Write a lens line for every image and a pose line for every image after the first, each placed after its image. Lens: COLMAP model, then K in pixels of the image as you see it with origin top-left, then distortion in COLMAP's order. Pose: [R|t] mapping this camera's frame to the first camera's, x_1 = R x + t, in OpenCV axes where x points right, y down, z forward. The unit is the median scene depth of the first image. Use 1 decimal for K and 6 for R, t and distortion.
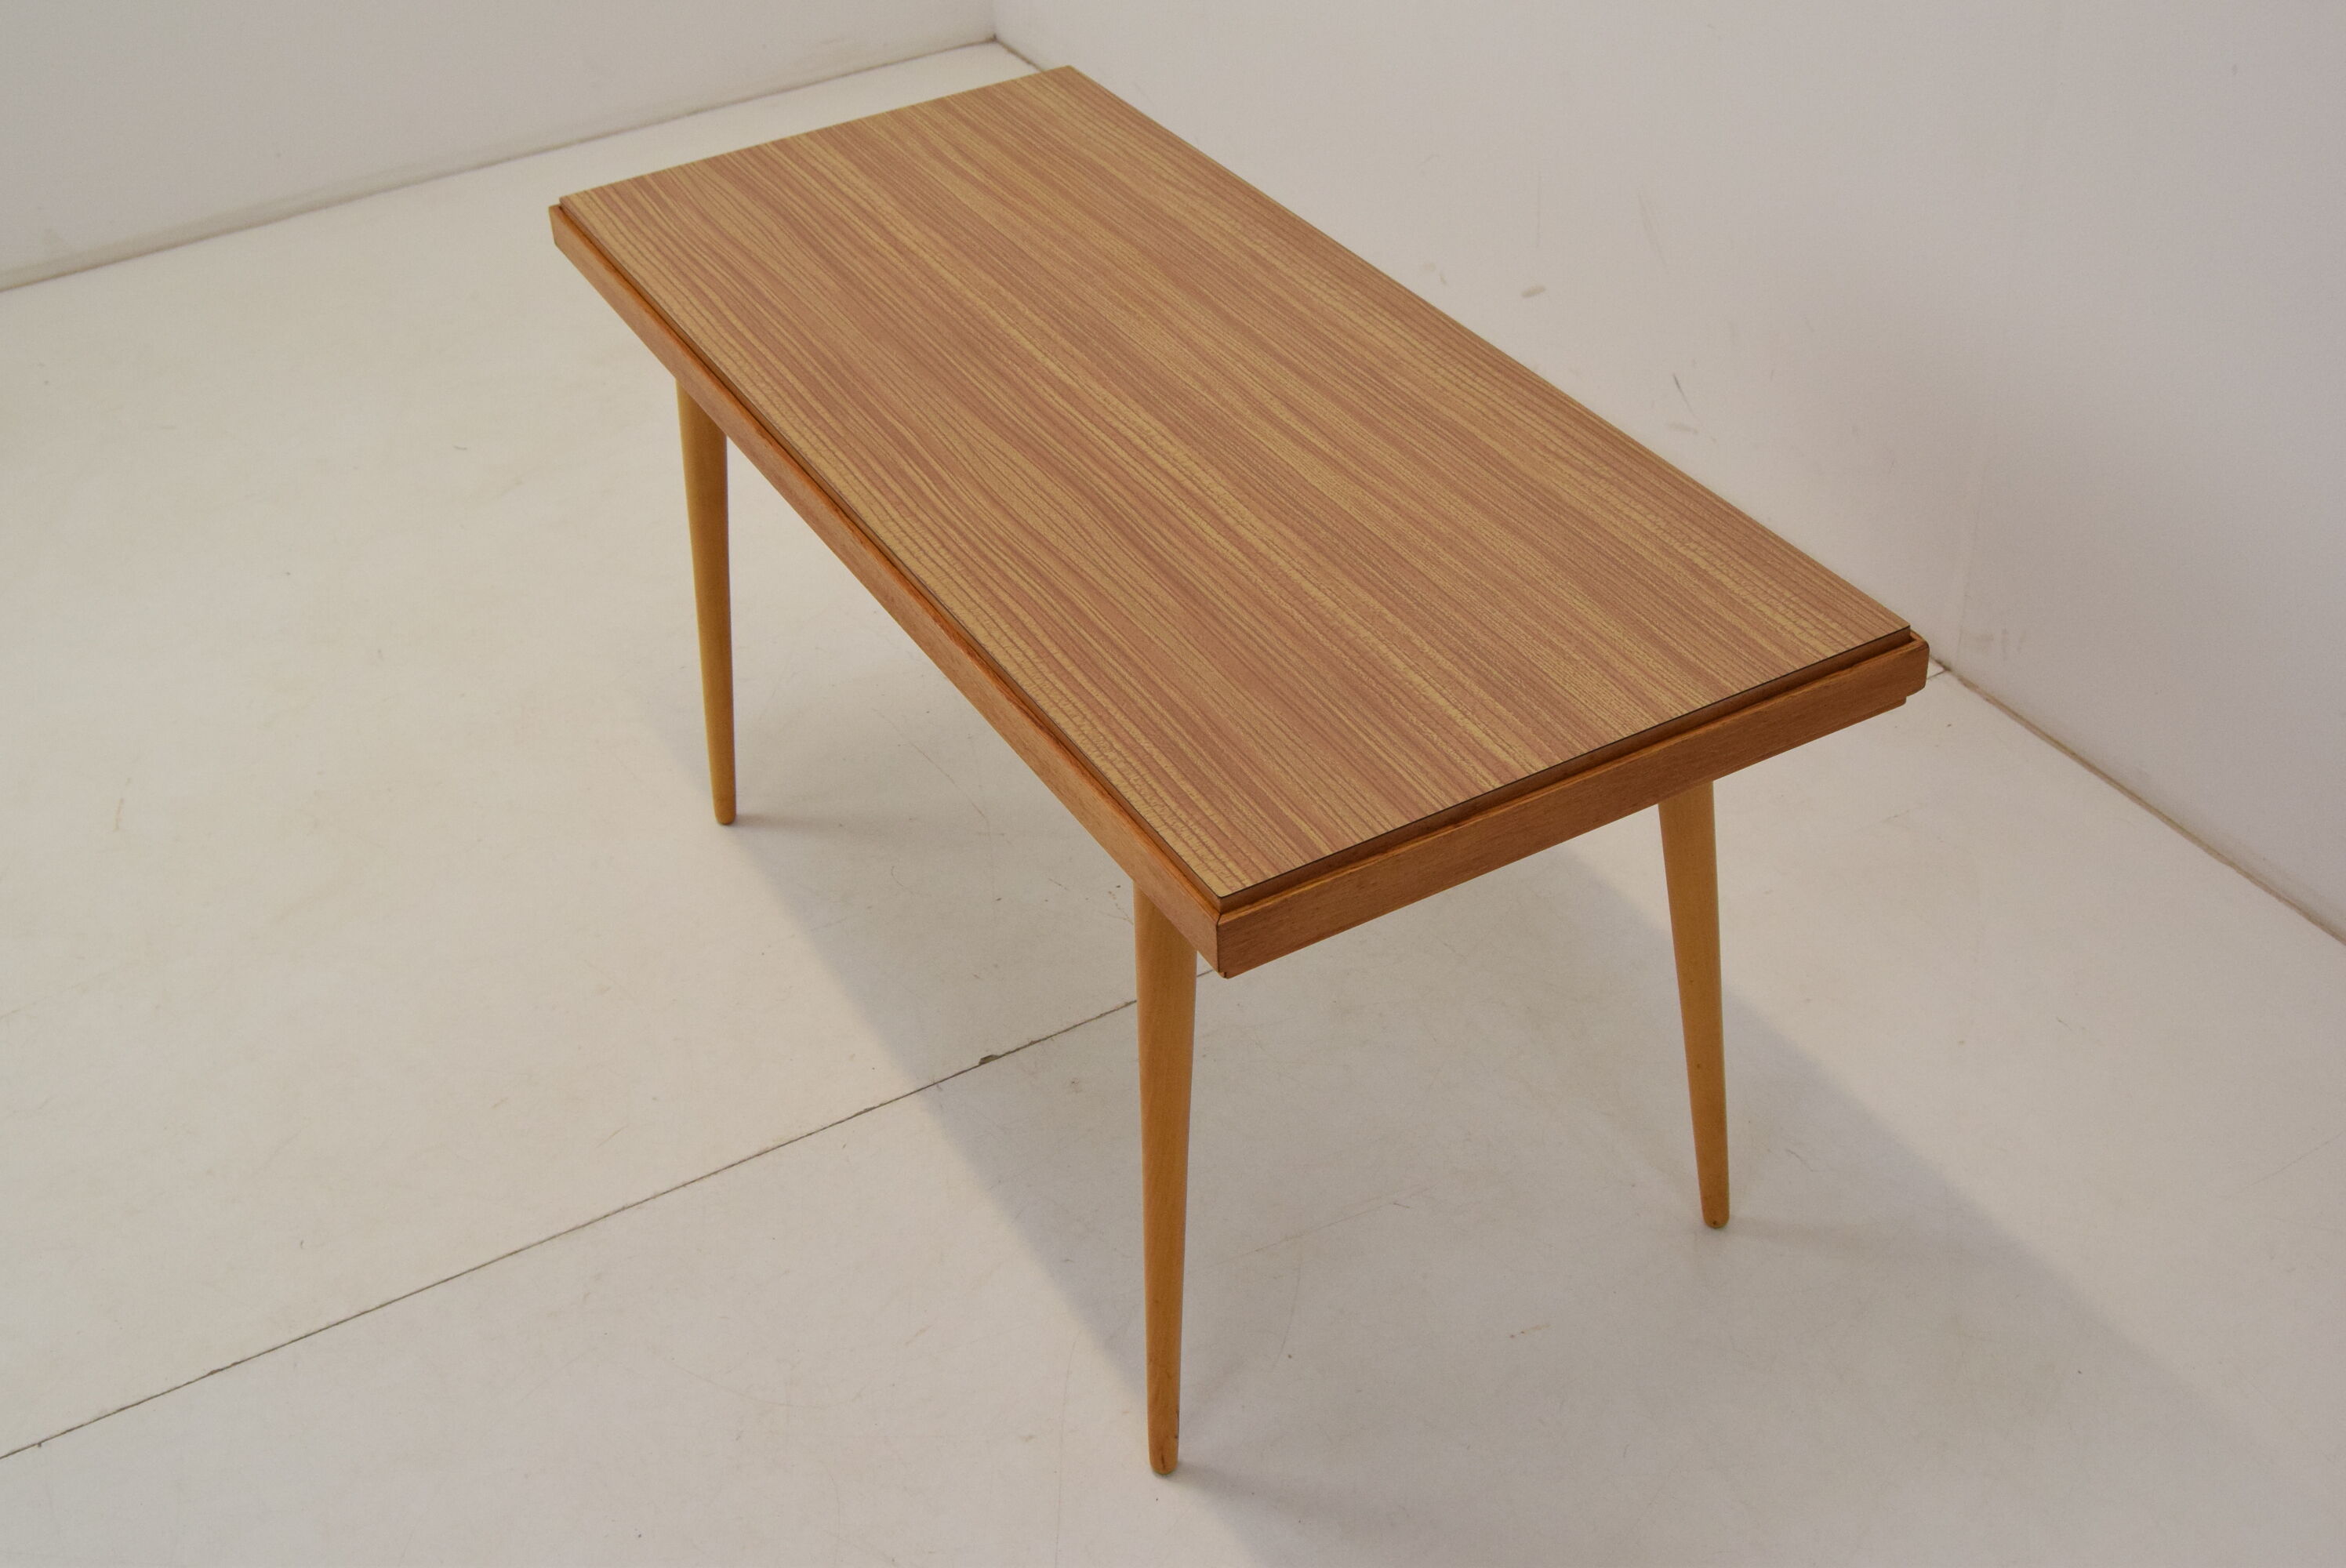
lens RADIAL K [[2519.8, 0, 1144.5], [0, 2519.8, 824.3], [0, 0, 1]] dist [-0.047090, 0.000000]
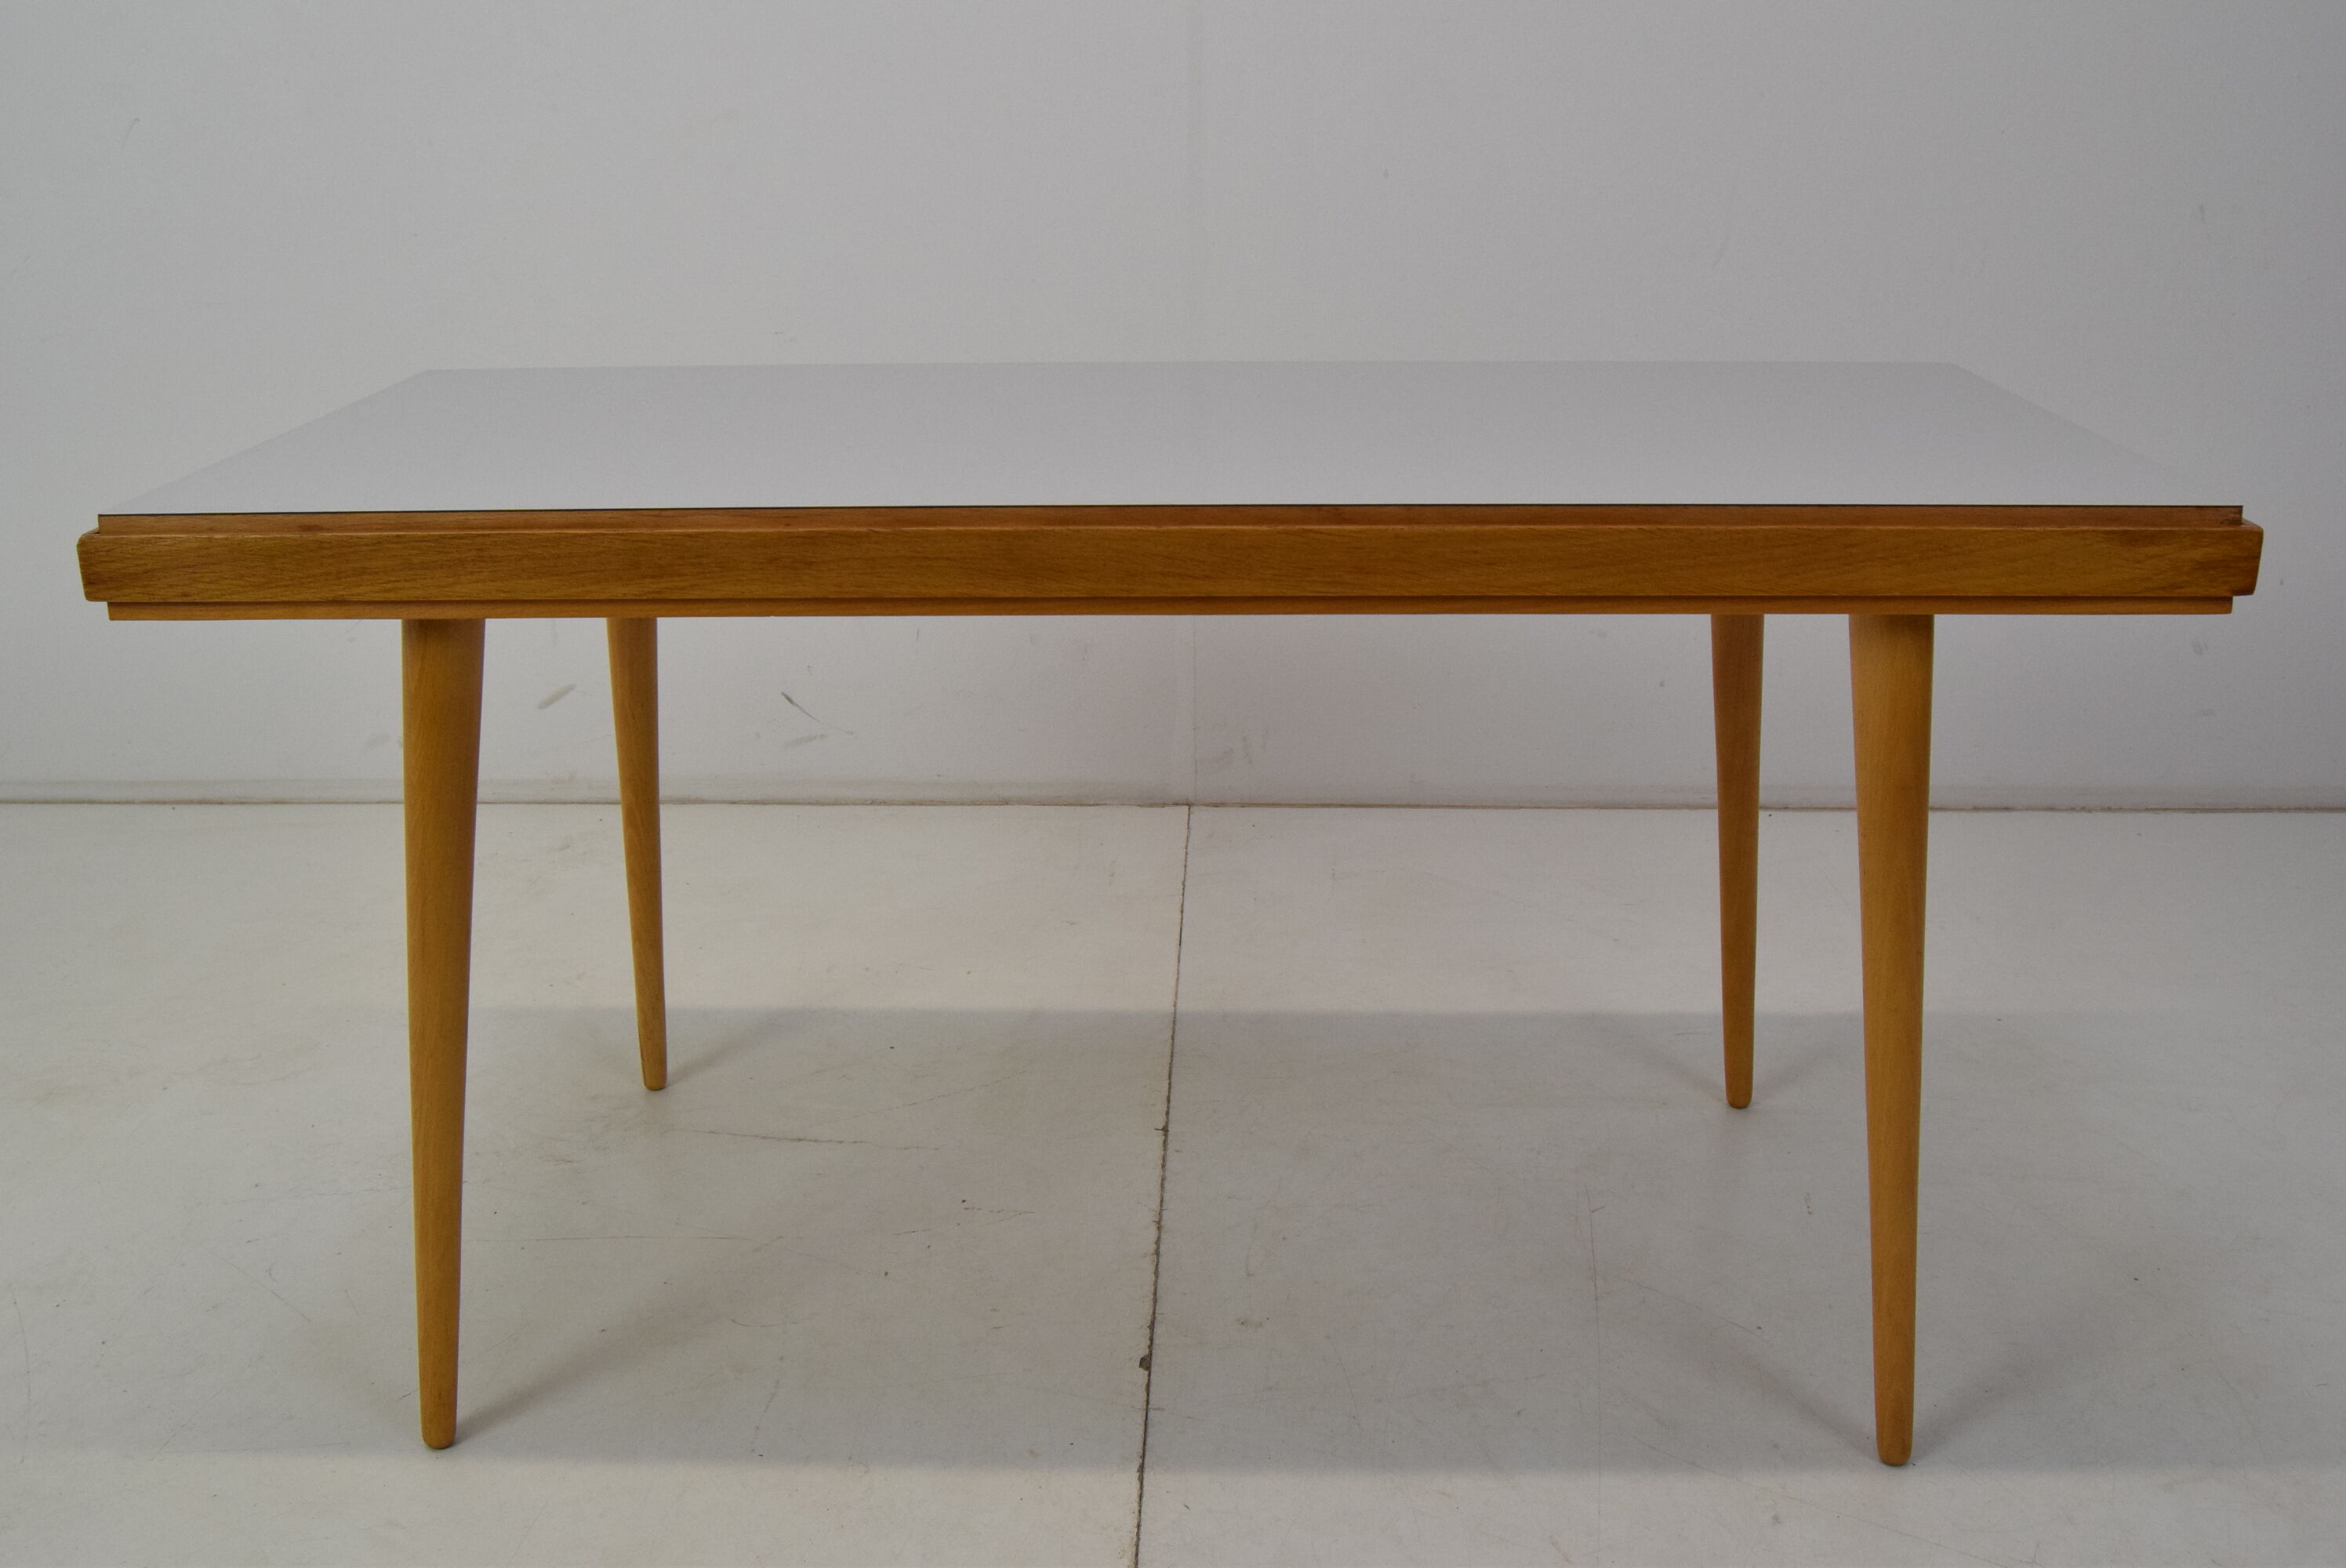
lens RADIAL K [[2132.7, 0, 1112.2], [0, 2132.7, 837.1], [0, 0, 1]] dist [-0.061823, 0.000000]
pose [[0.532504, -0.262057, 0.804838, -0.625713], [0.505168, 0.861344, -0.053778, -0.020080], [-0.679150, 0.435216, 0.591052, 0.611382]]
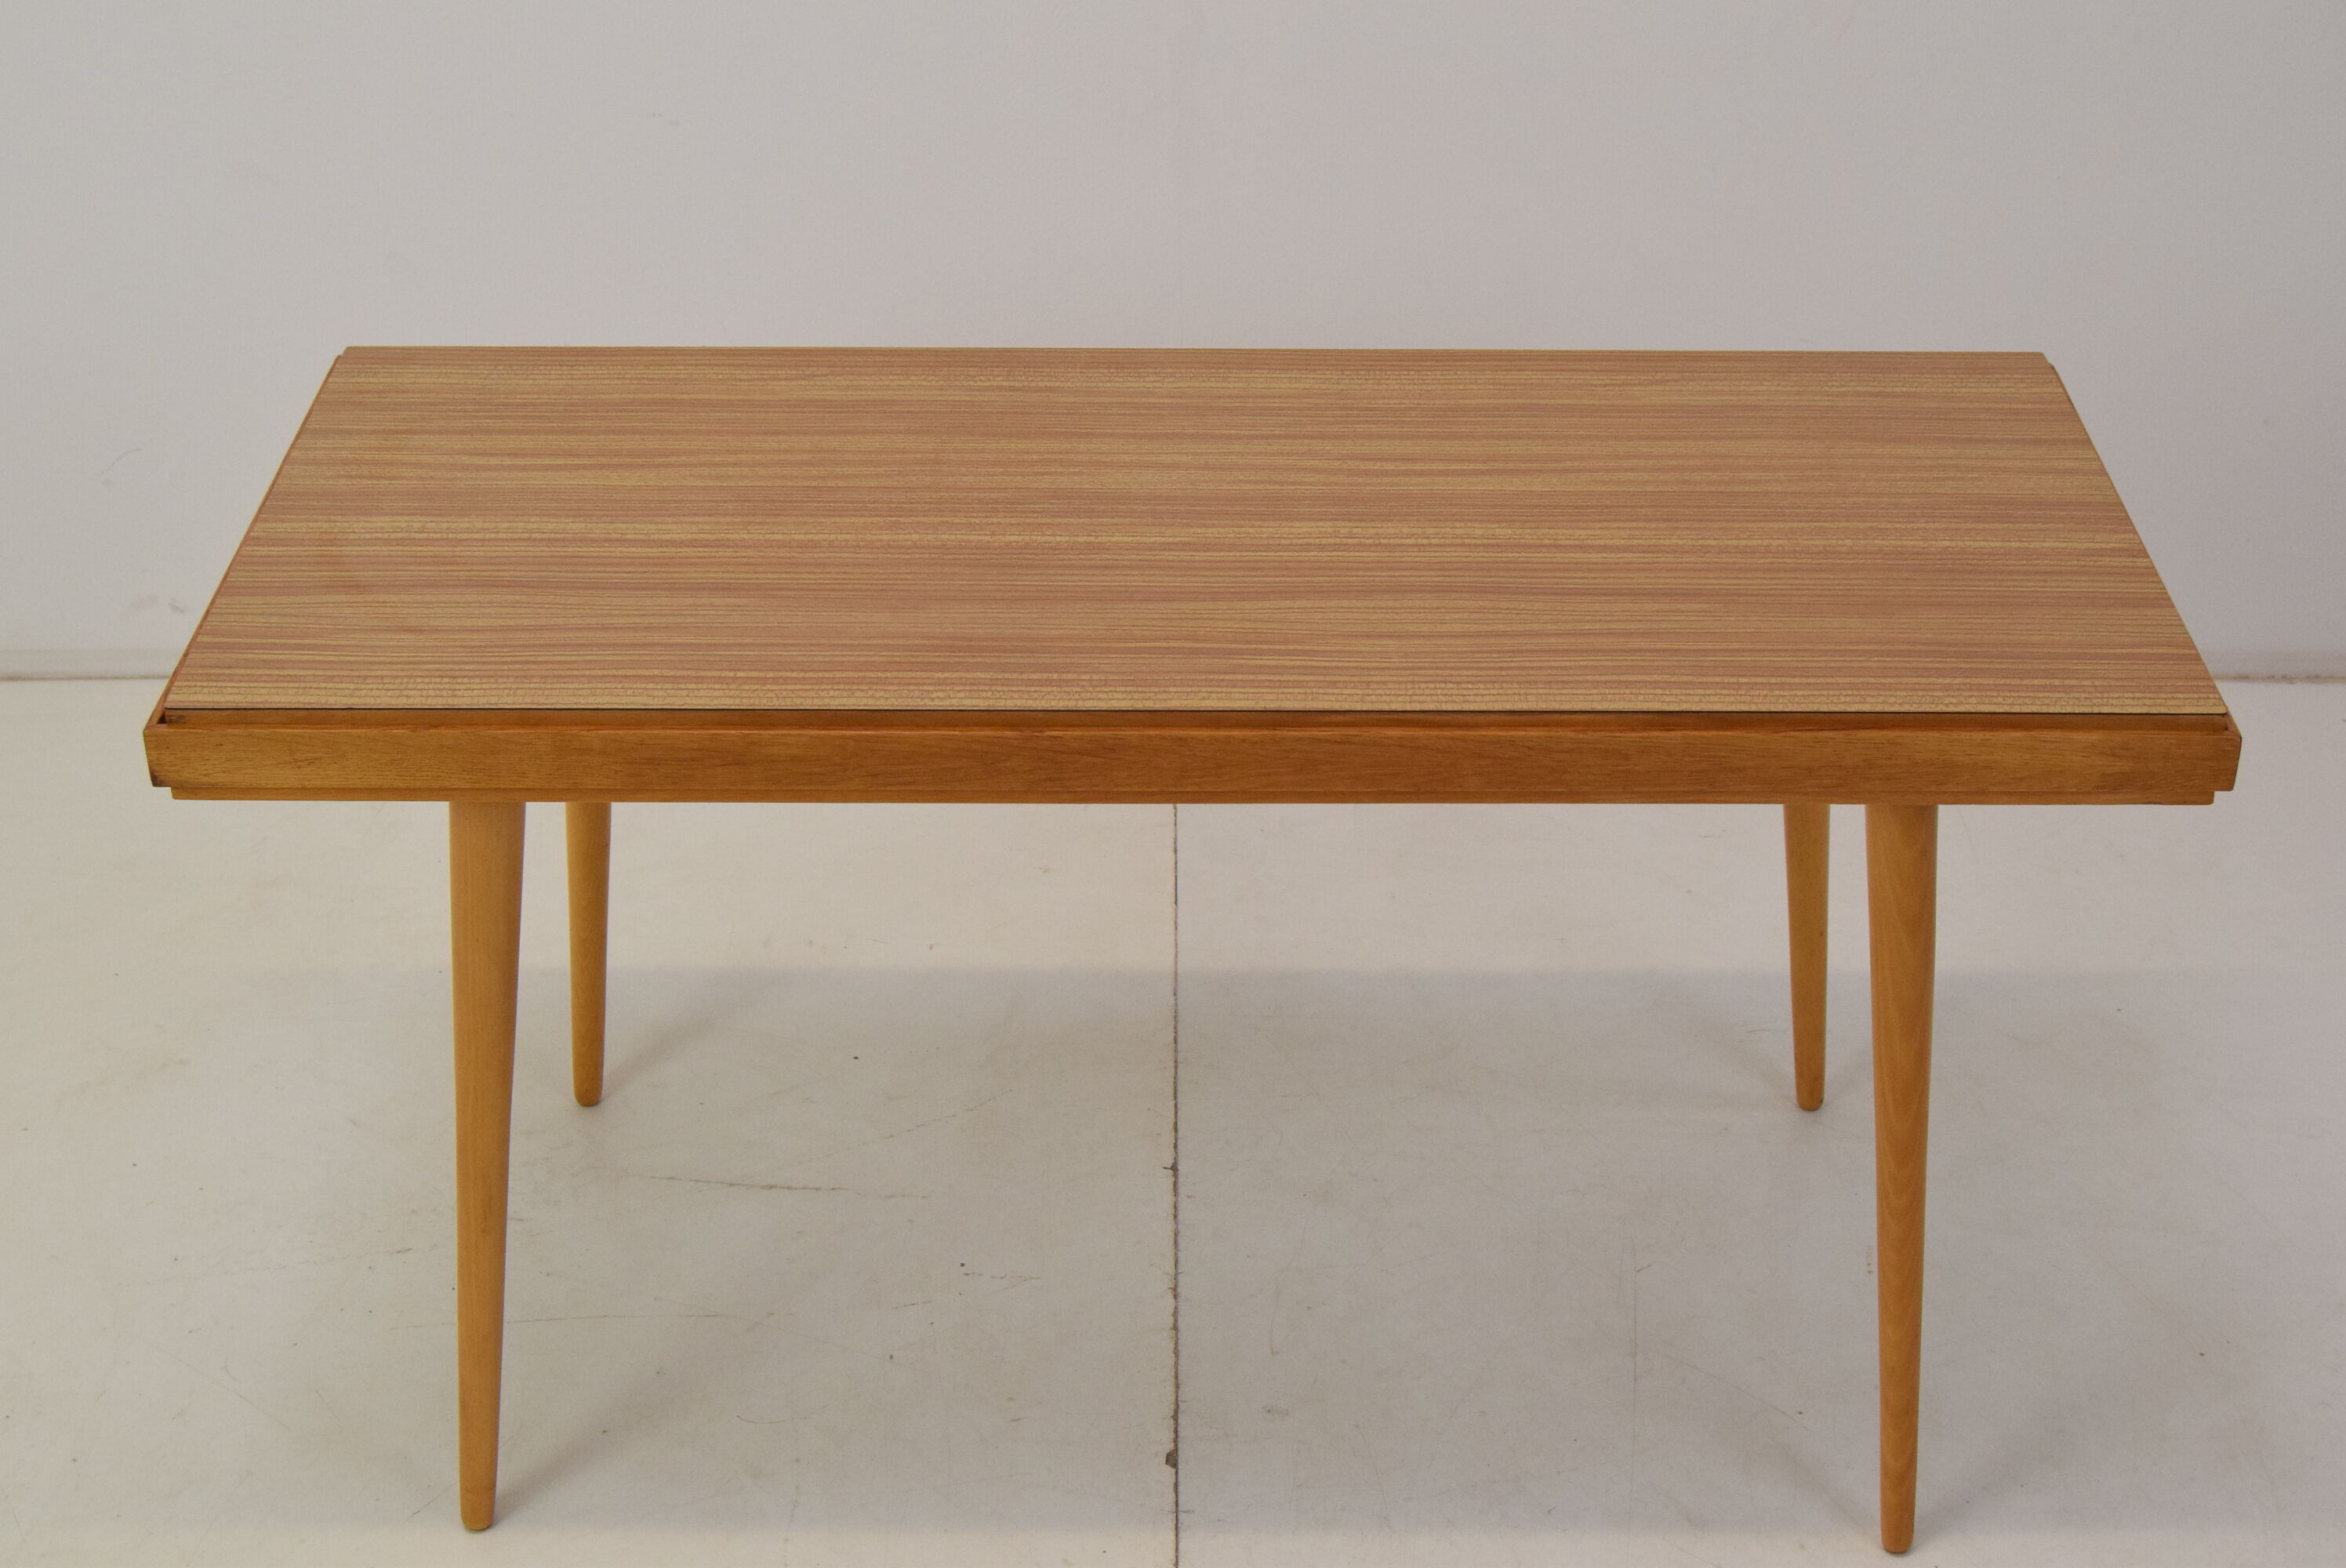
lens RADIAL K [[3523.3, 0, 1061.9], [0, 3523.3, 954.6], [0, 0, 1]] dist [-0.007322, 0.000000]
pose [[0.506222, -0.428243, 0.748564, -0.920134], [0.515246, 0.846235, 0.135680, -0.224888], [-0.691565, 0.317010, 0.649032, 0.309048]]
